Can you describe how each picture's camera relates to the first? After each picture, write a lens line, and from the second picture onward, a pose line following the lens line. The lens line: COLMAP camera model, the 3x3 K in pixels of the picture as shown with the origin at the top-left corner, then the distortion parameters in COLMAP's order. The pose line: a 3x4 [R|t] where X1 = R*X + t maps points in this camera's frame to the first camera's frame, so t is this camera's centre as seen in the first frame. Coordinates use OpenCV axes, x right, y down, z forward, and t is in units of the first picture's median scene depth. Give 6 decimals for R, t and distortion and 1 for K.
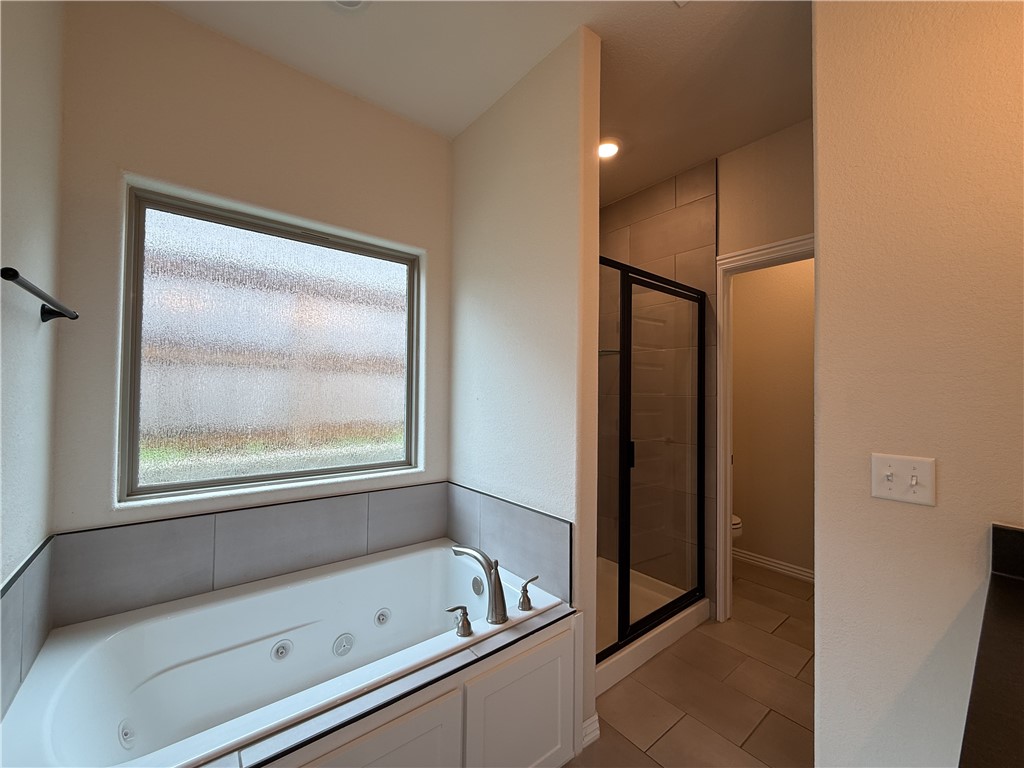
lens RADIAL K [[408.8, 0, 514.0], [0, 408.8, 385.6], [0, 0, 1]] dist [0.001447, -0.000111]
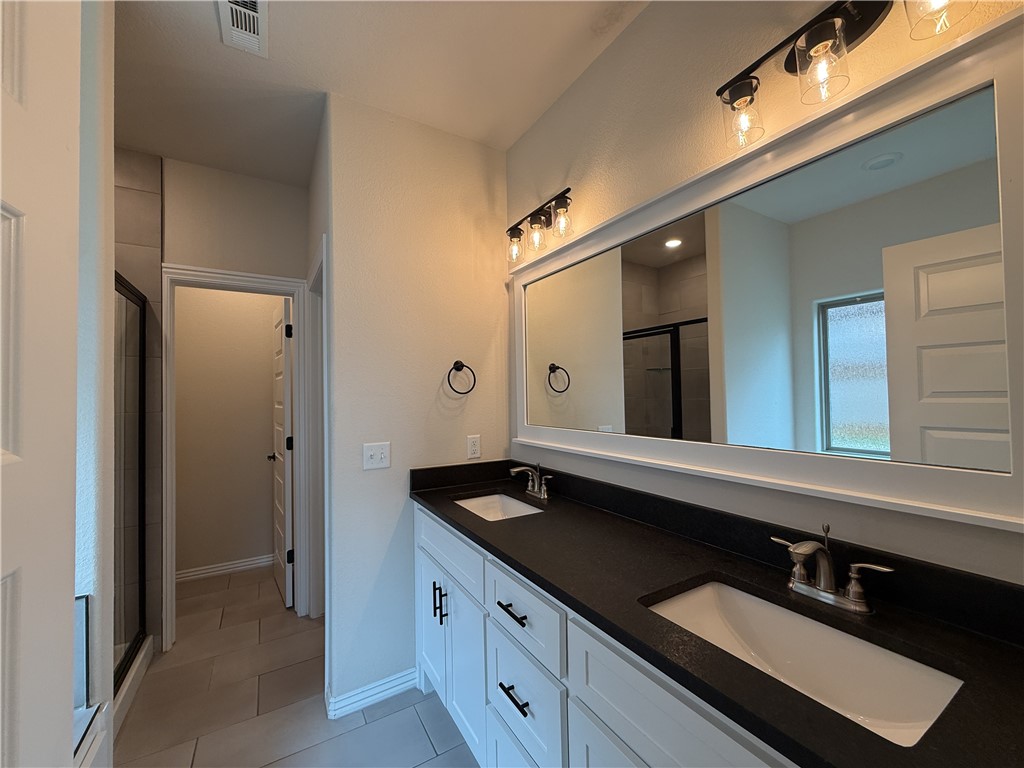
lens RADIAL K [[408.8, 0, 514.0], [0, 408.8, 385.6], [0, 0, 1]] dist [0.001447, -0.000111]
pose [[0.137188, 0.005354, 0.990531, -0.322568], [-0.001551, 0.999985, -0.005190, -0.031059], [-0.990544, -0.000825, 0.137194, 0.076436]]
